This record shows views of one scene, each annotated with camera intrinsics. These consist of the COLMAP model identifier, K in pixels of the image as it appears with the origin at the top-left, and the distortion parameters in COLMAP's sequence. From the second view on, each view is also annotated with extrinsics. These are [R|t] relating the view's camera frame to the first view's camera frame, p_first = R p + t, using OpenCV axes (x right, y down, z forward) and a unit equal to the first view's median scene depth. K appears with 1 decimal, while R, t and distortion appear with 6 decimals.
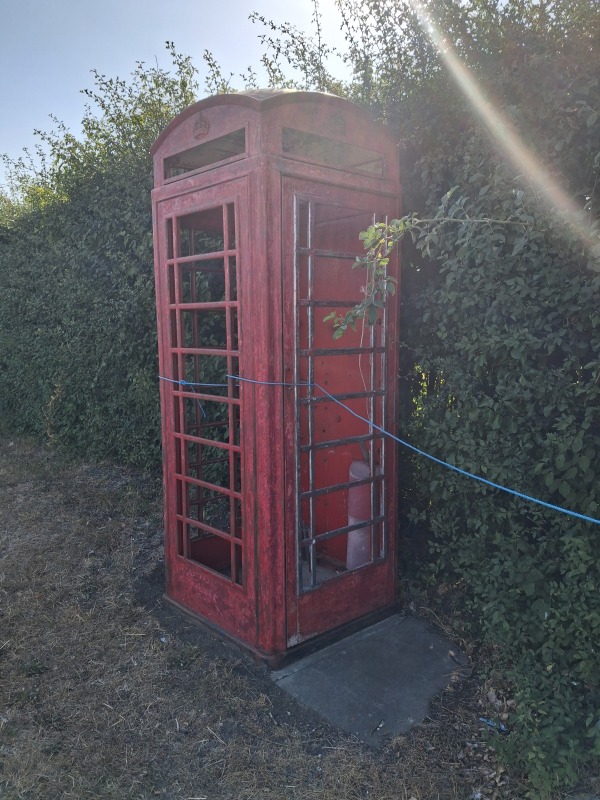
lens RADIAL K [[627.1, 0, 300.0], [0, 627.1, 400.0], [0, 0, 1]] dist [0.004073, 0.003667]
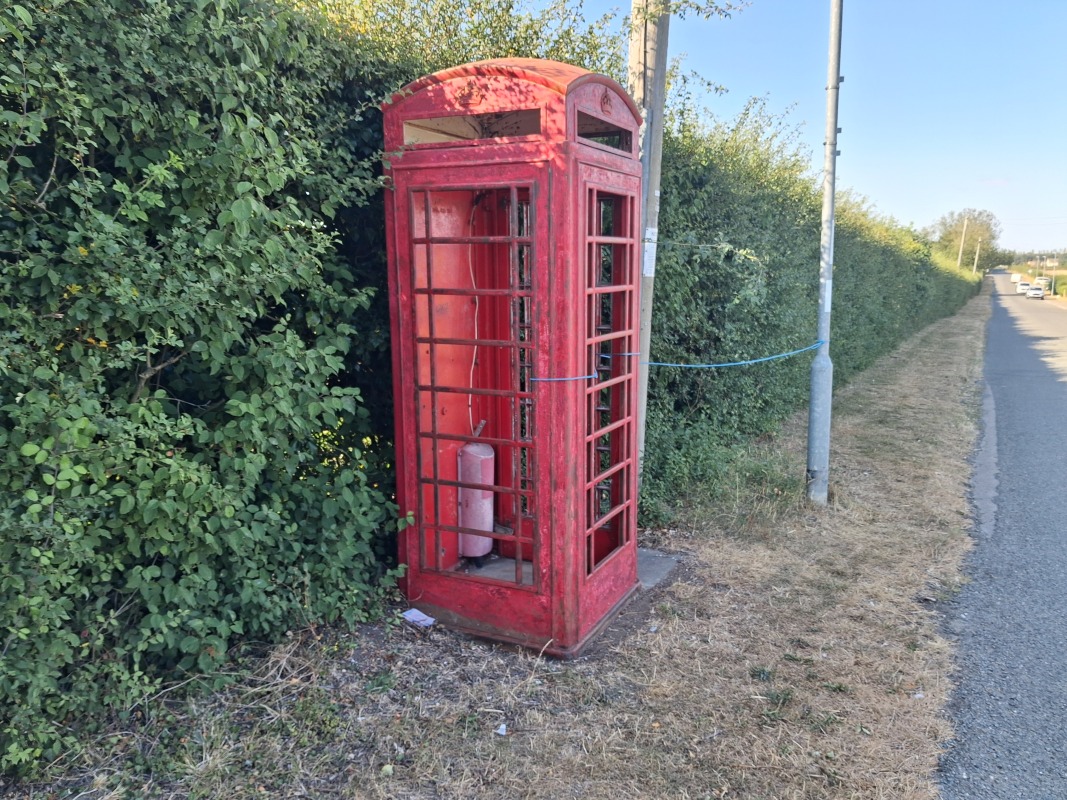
lens RADIAL K [[848.4, 0, 534.5], [0, 848.4, 404.0], [0, 0, 1]] dist [0.000633, -0.008658]
pose [[-0.373000, -0.141191, 0.917026, -1.294958], [0.113377, 0.974011, 0.196081, -0.239668], [-0.920878, 0.177108, -0.347299, 1.537553]]
